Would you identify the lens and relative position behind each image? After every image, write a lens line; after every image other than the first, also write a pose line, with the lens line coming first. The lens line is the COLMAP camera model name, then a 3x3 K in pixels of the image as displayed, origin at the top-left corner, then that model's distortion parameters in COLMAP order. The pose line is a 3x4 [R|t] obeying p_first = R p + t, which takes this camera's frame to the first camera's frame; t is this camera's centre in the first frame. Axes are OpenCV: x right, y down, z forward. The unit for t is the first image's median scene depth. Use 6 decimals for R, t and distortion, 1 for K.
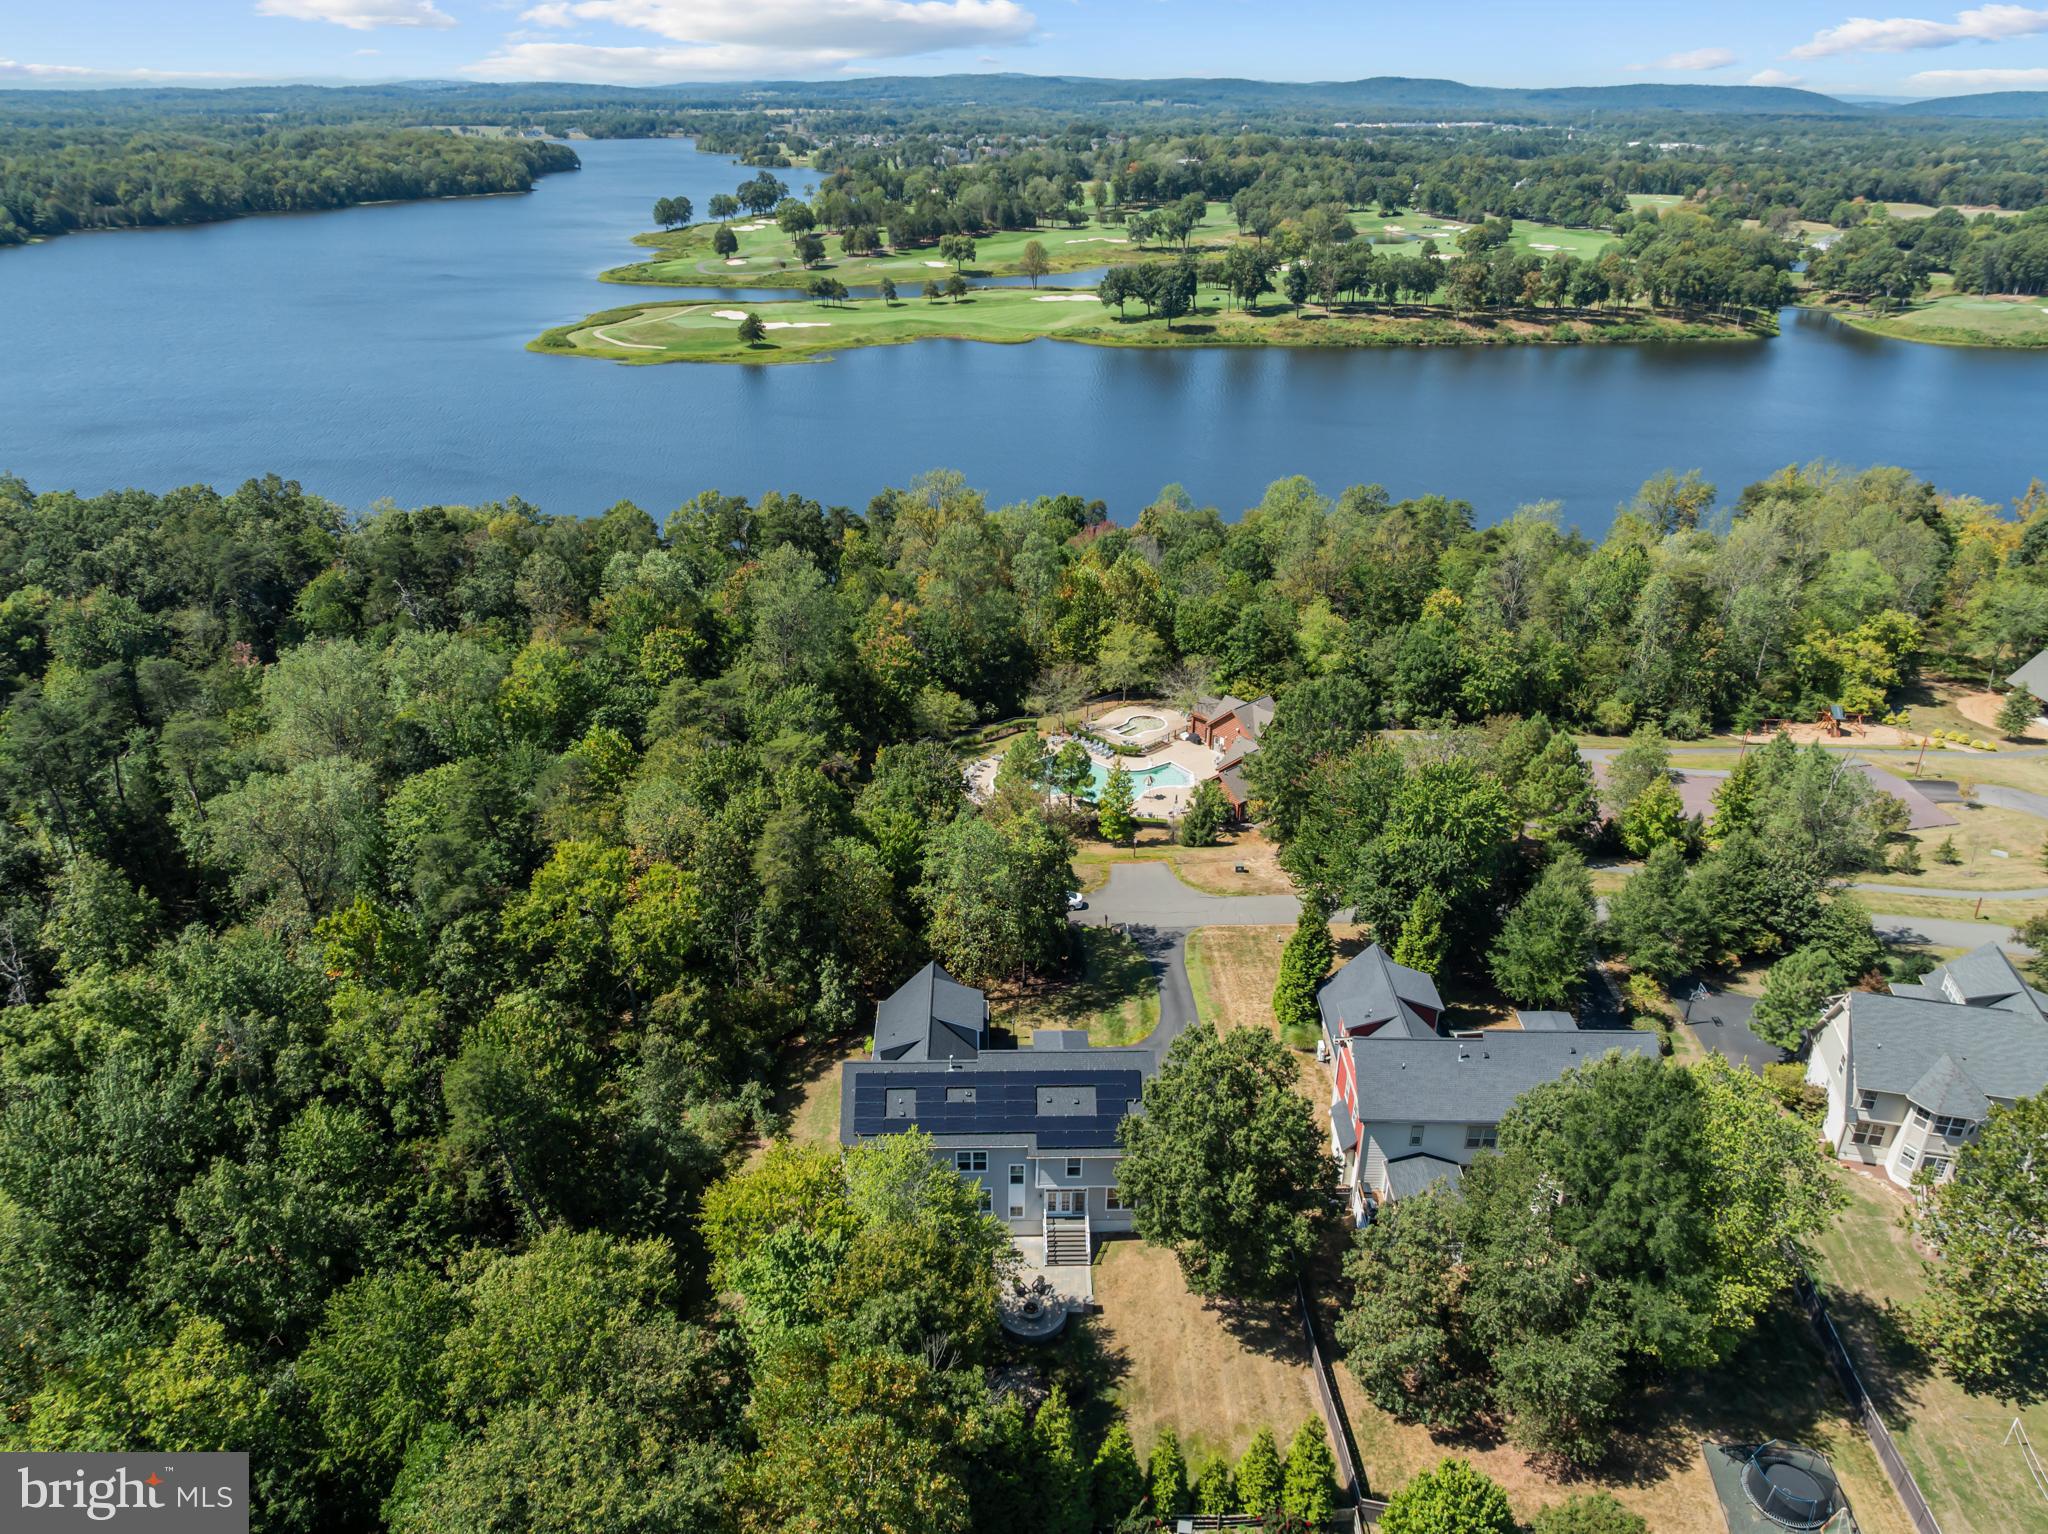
lens RADIAL K [[1449.7, 0, 1020.3], [0, 1449.7, 765.6], [0, 0, 1]] dist [-0.057262, 0.033120]
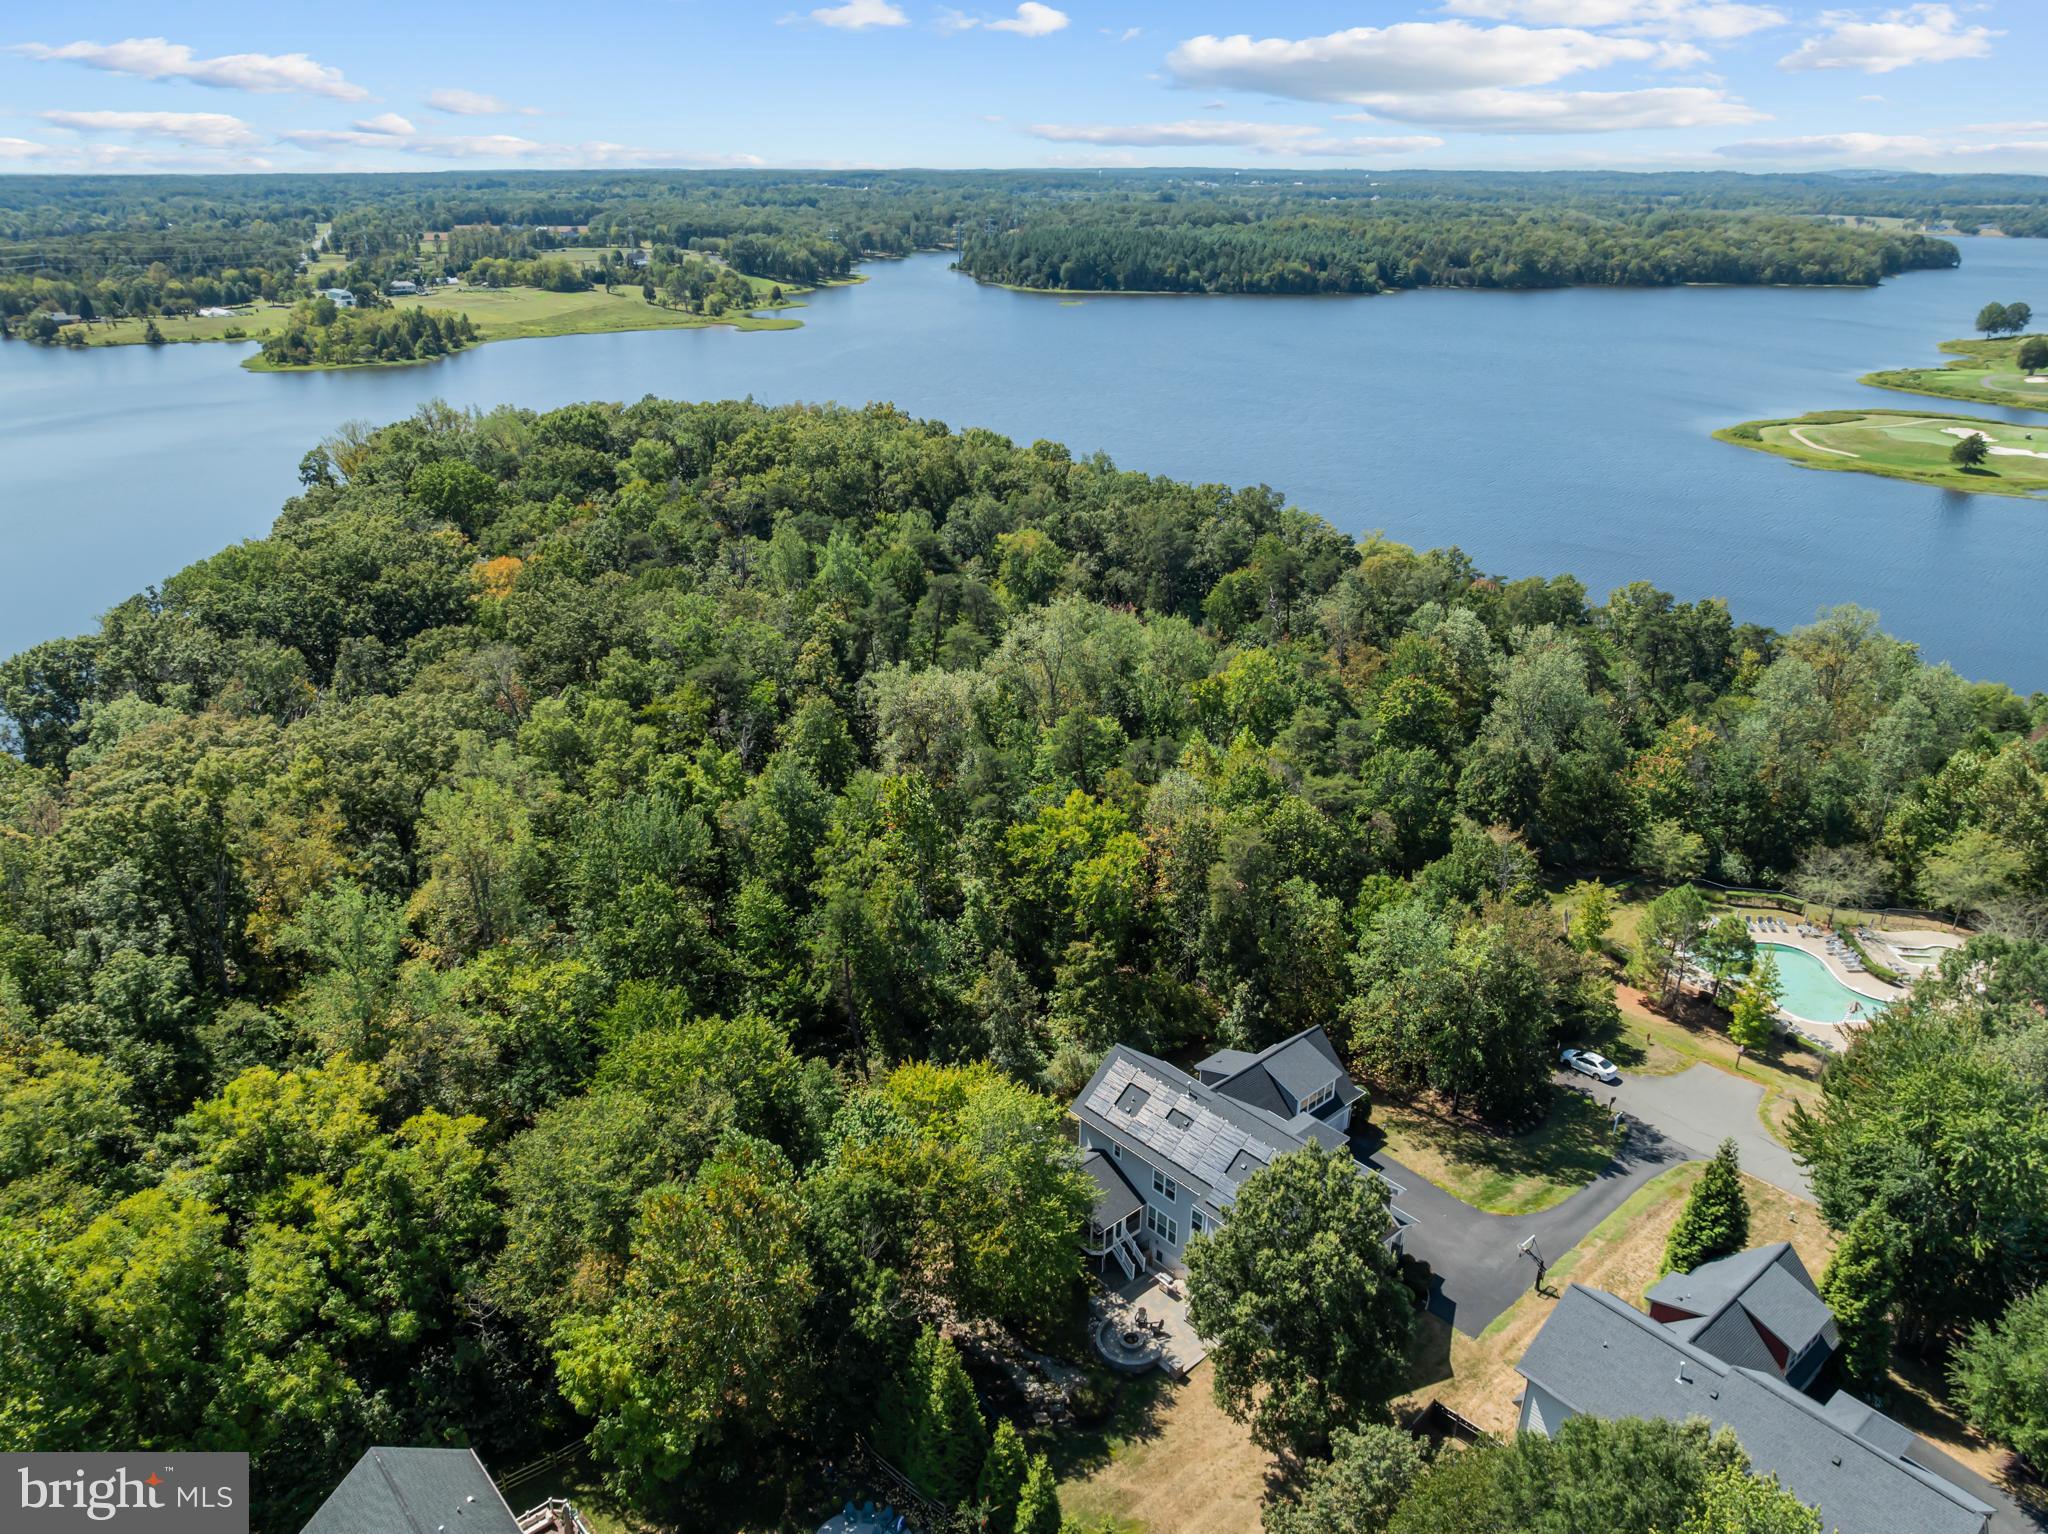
lens RADIAL K [[1457.0, 0, 1019.4], [0, 1457.0, 758.7], [0, 0, 1]] dist [-0.054055, 0.026105]
pose [[0.652328, 0.286937, -0.701524, 0.096645], [-0.326513, 0.941669, 0.081545, -0.010541], [0.684001, 0.175863, 0.707965, 0.028851]]
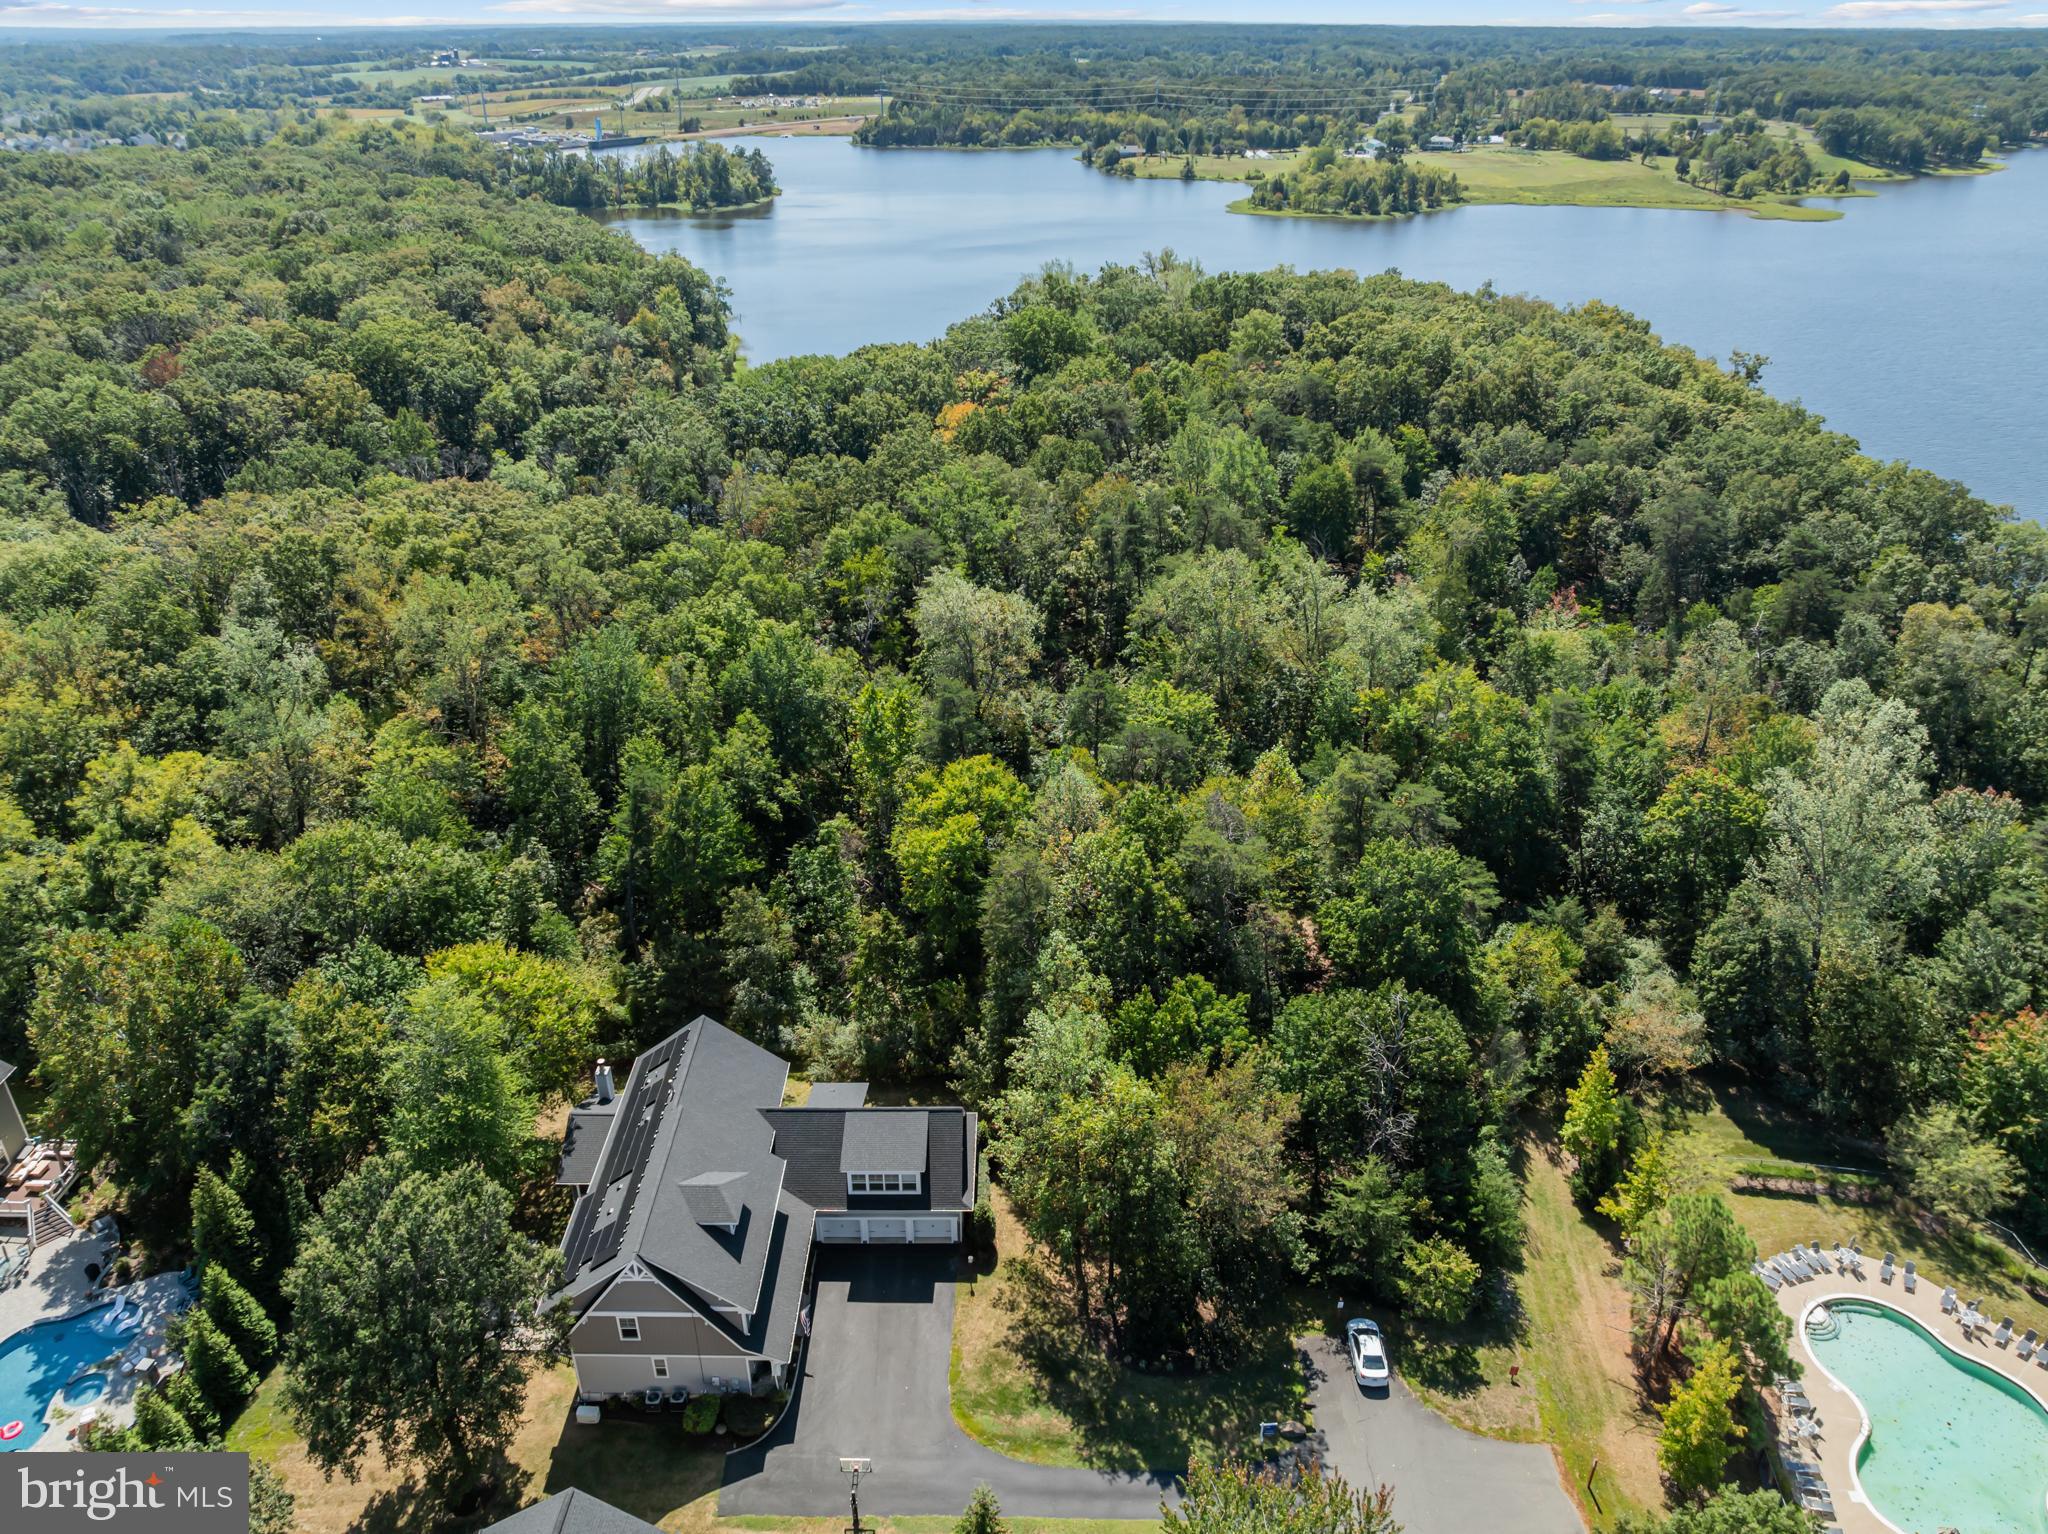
lens RADIAL K [[1449.7, 0, 1020.3], [0, 1449.7, 765.6], [0, 0, 1]] dist [-0.057262, 0.033120]
pose [[-0.020537, 0.459365, -0.888010, 0.120101], [-0.426162, 0.799445, 0.423407, -0.078440], [0.904414, 0.387132, 0.179346, 0.176490]]
